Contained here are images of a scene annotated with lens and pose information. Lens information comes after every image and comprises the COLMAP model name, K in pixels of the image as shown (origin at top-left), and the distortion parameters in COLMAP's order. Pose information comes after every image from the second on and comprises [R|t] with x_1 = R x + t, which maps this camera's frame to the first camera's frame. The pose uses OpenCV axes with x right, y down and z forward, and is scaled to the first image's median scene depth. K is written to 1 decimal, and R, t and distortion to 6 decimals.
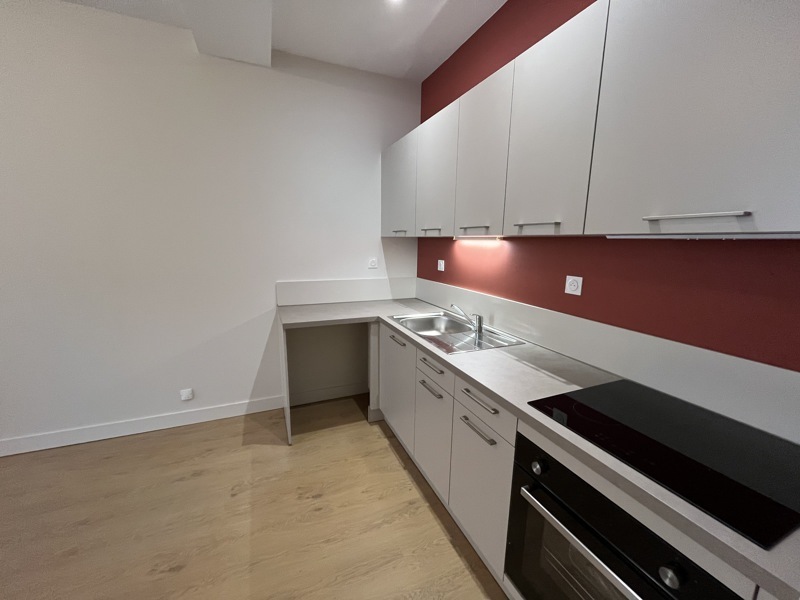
lens RADIAL K [[319.7, 0, 388.7], [0, 319.7, 302.0], [0, 0, 1]] dist [0.000536, 0.000078]
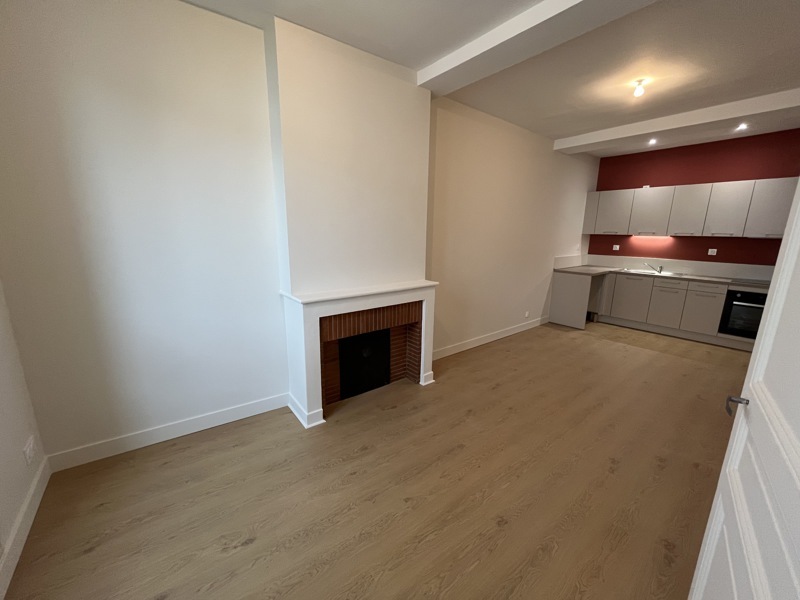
lens RADIAL K [[324.0, 0, 400.0], [0, 324.0, 300.0], [0, 0, 1]] dist [-0.001128, -0.000168]
pose [[0.960874, -0.051974, 0.272065, -1.861017], [0.046318, 0.998557, 0.027175, 0.108253], [-0.273085, -0.013510, 0.961895, -0.694585]]
